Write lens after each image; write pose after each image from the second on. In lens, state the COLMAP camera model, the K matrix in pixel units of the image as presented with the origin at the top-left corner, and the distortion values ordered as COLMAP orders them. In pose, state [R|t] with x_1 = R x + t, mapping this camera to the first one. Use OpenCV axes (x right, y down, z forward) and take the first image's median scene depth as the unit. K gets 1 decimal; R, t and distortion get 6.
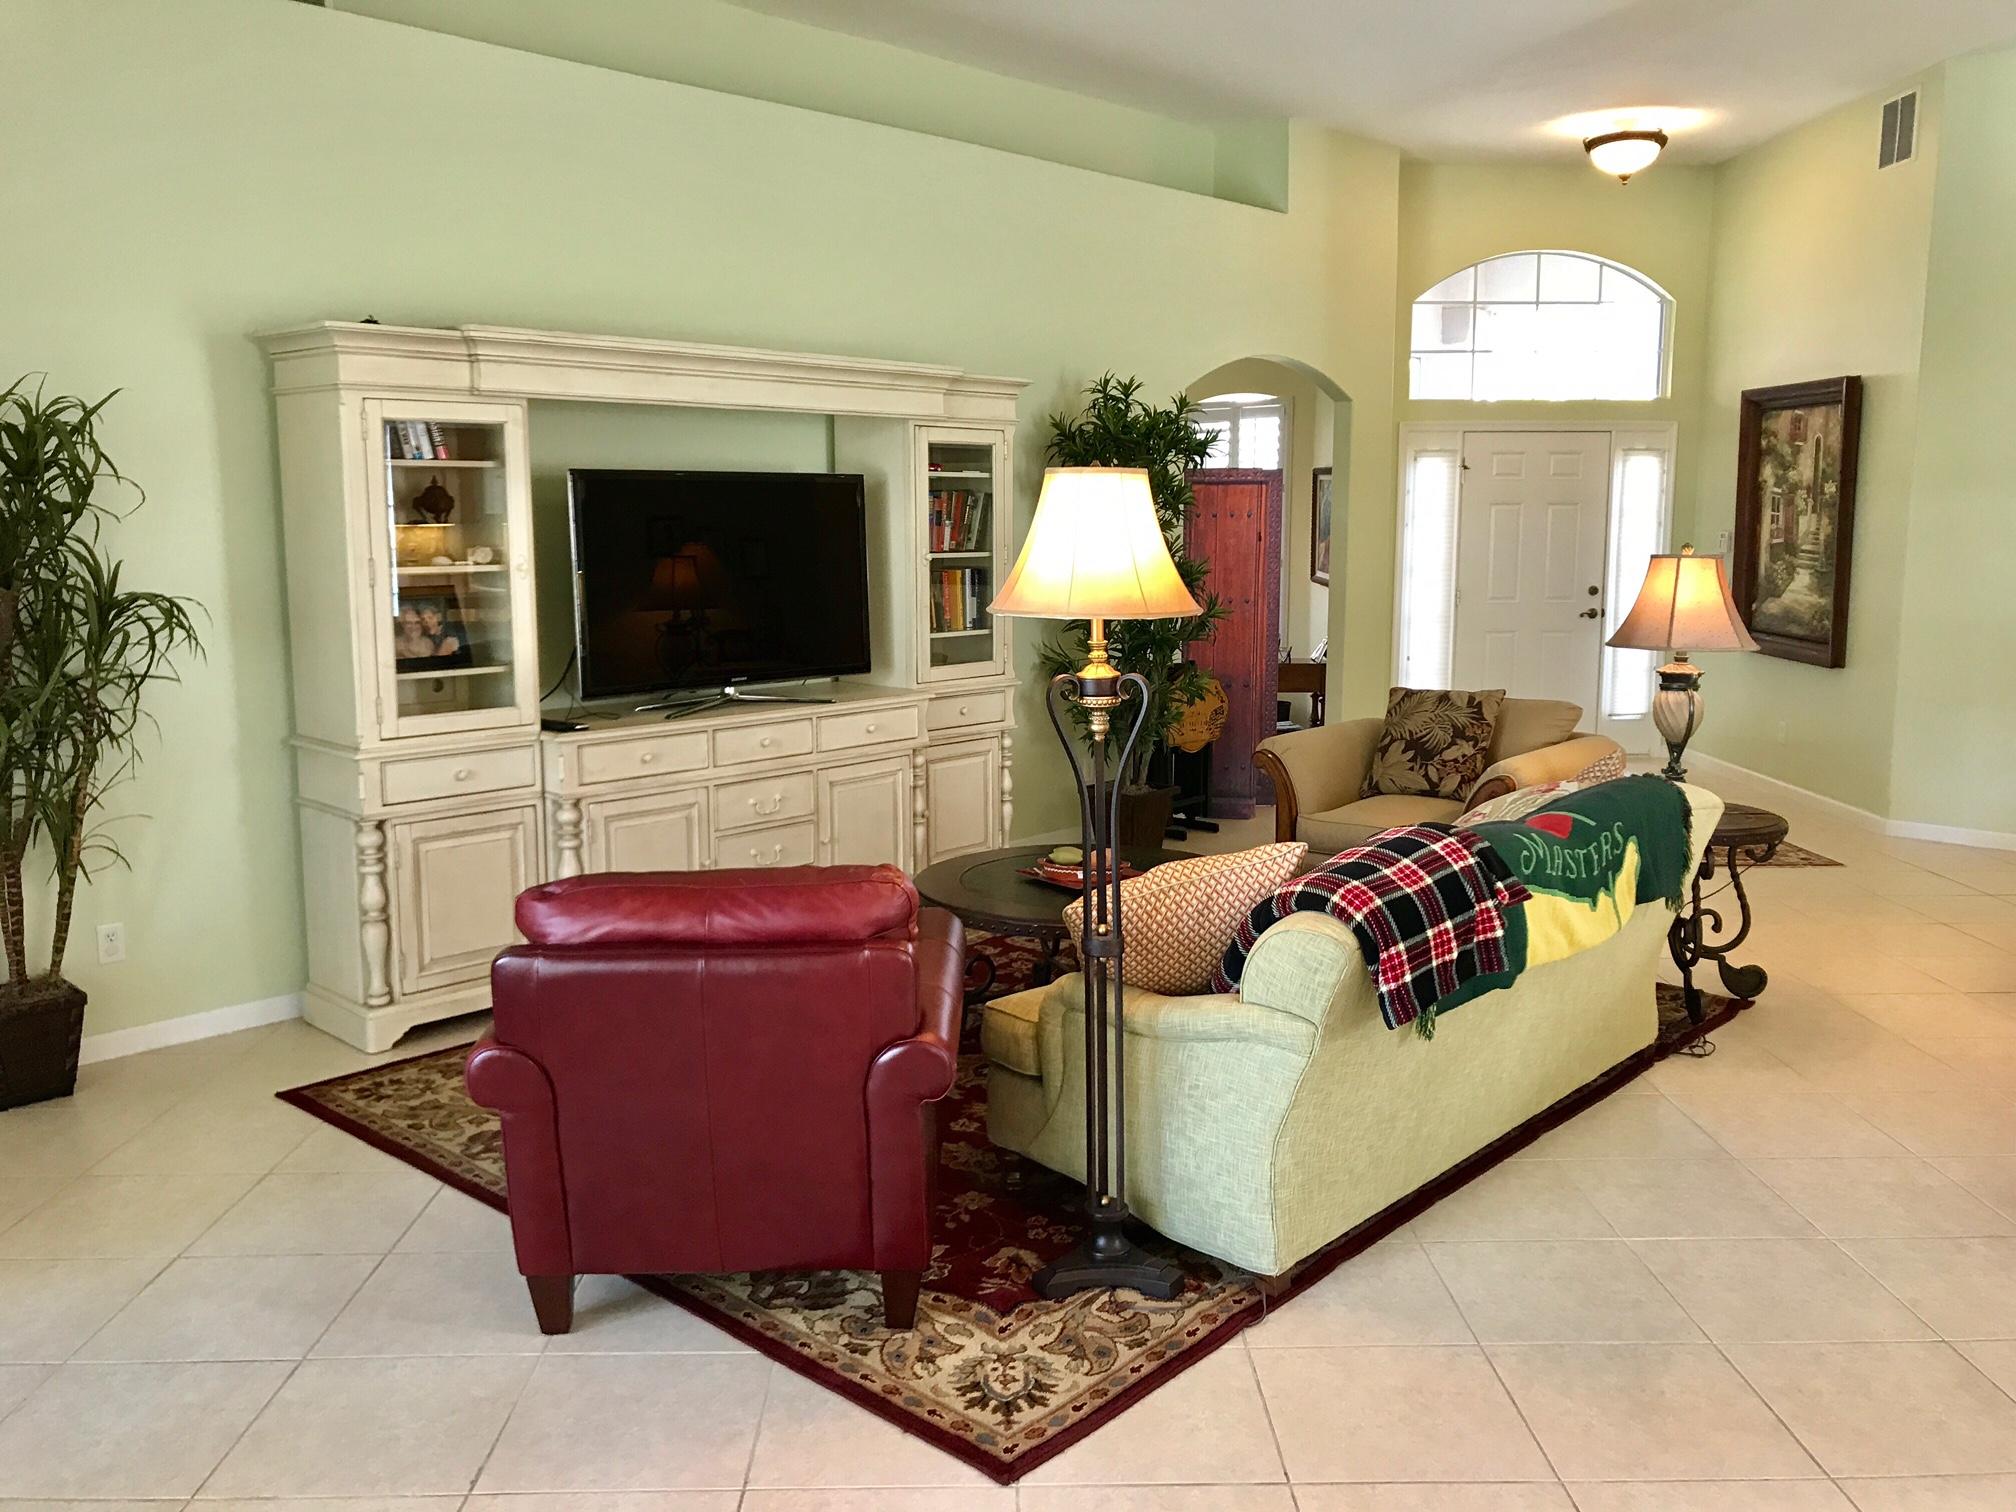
lens RADIAL K [[1649.3, 0, 1010.5], [0, 1649.3, 748.2], [0, 0, 1]] dist [0.042386, -0.051614]
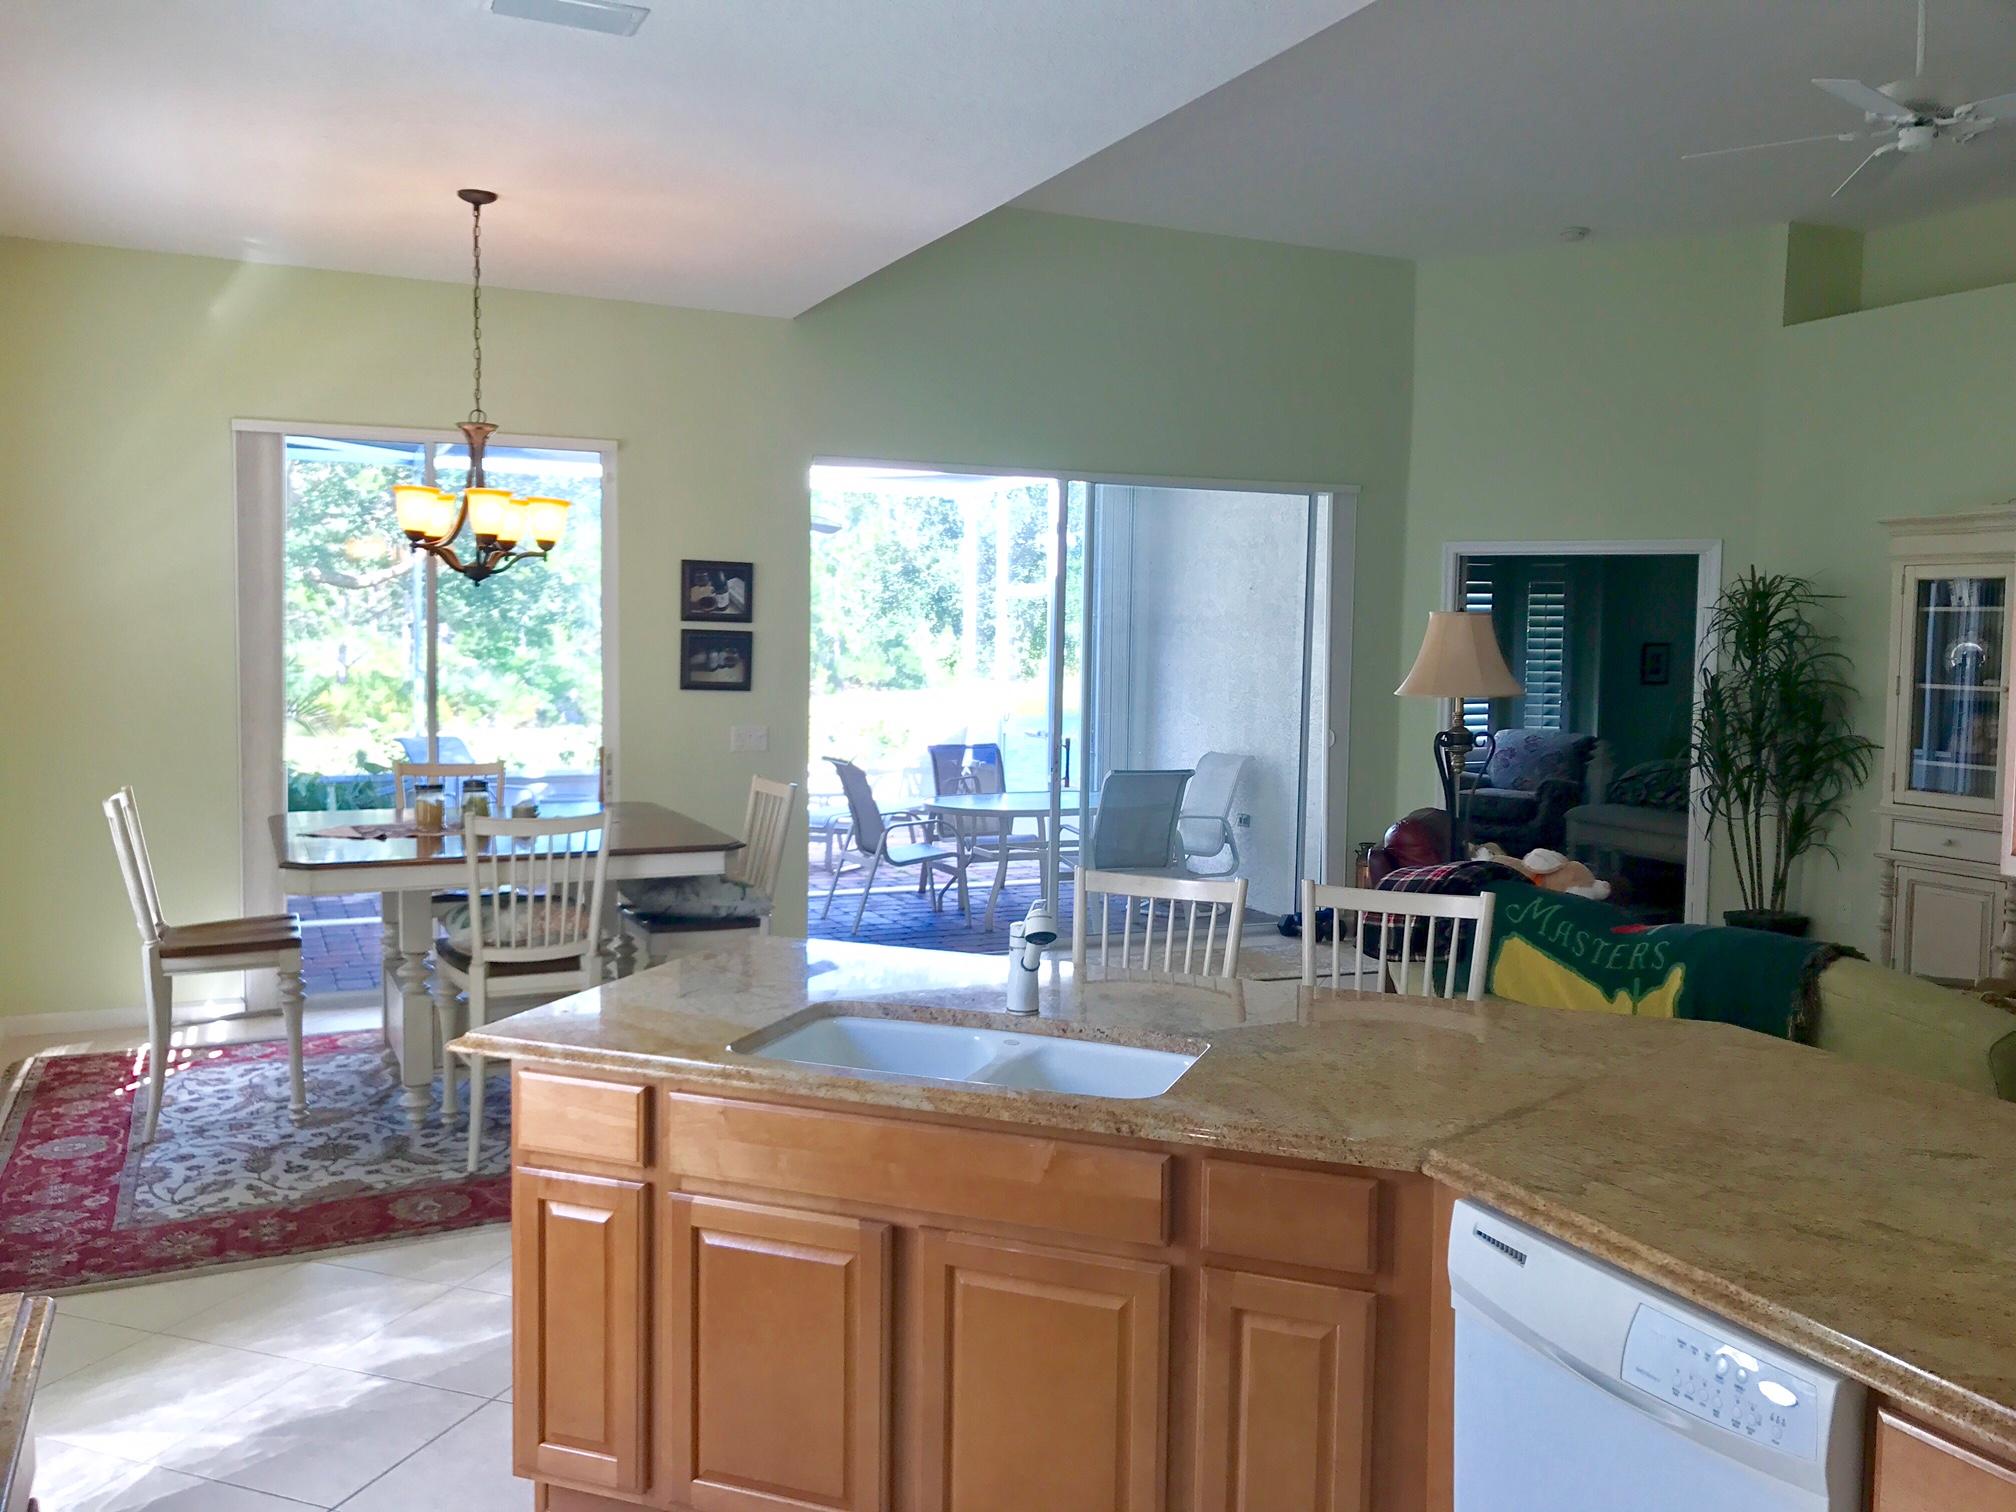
lens RADIAL K [[1649.3, 0, 1009.3], [0, 1649.3, 738.2], [0, 0, 1]] dist [0.042386, -0.051614]
pose [[-0.360958, 0.061409, -0.930558, 1.186406], [-0.148544, 0.981305, 0.122377, -0.118095], [0.920676, 0.182401, -0.345088, 0.766767]]
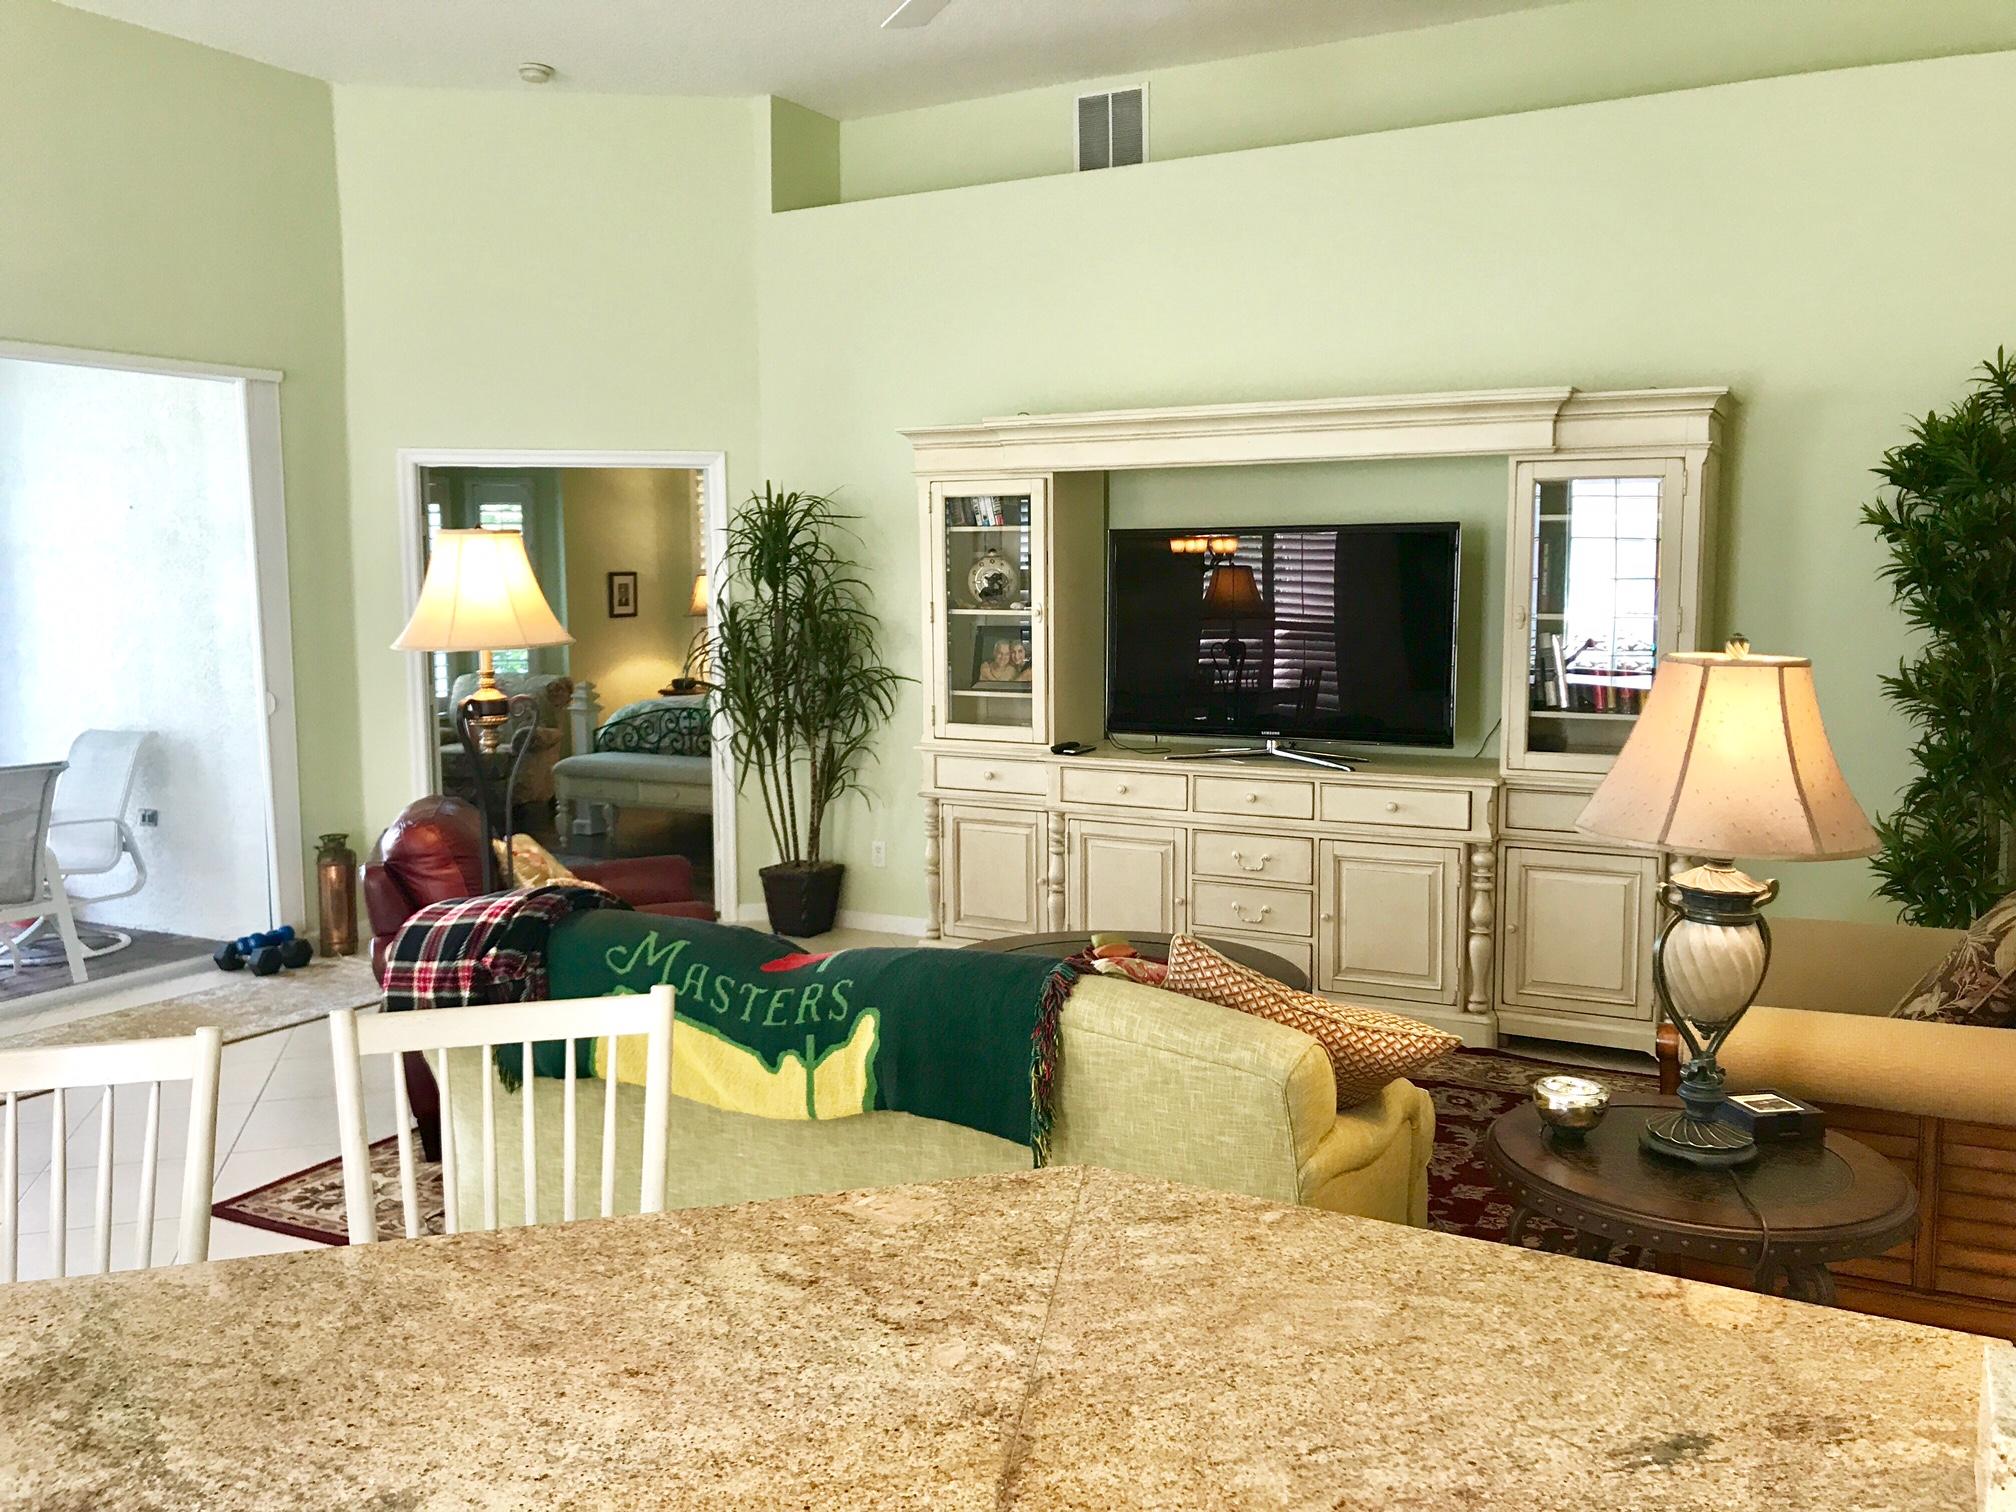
lens RADIAL K [[1649.3, 0, 1015.2], [0, 1649.3, 749.0], [0, 0, 1]] dist [0.042386, -0.051614]
pose [[0.263827, 0.108760, -0.958419, 0.877602], [-0.136018, 0.987889, 0.074662, -0.100788], [0.954932, 0.110664, 0.275425, 0.685106]]
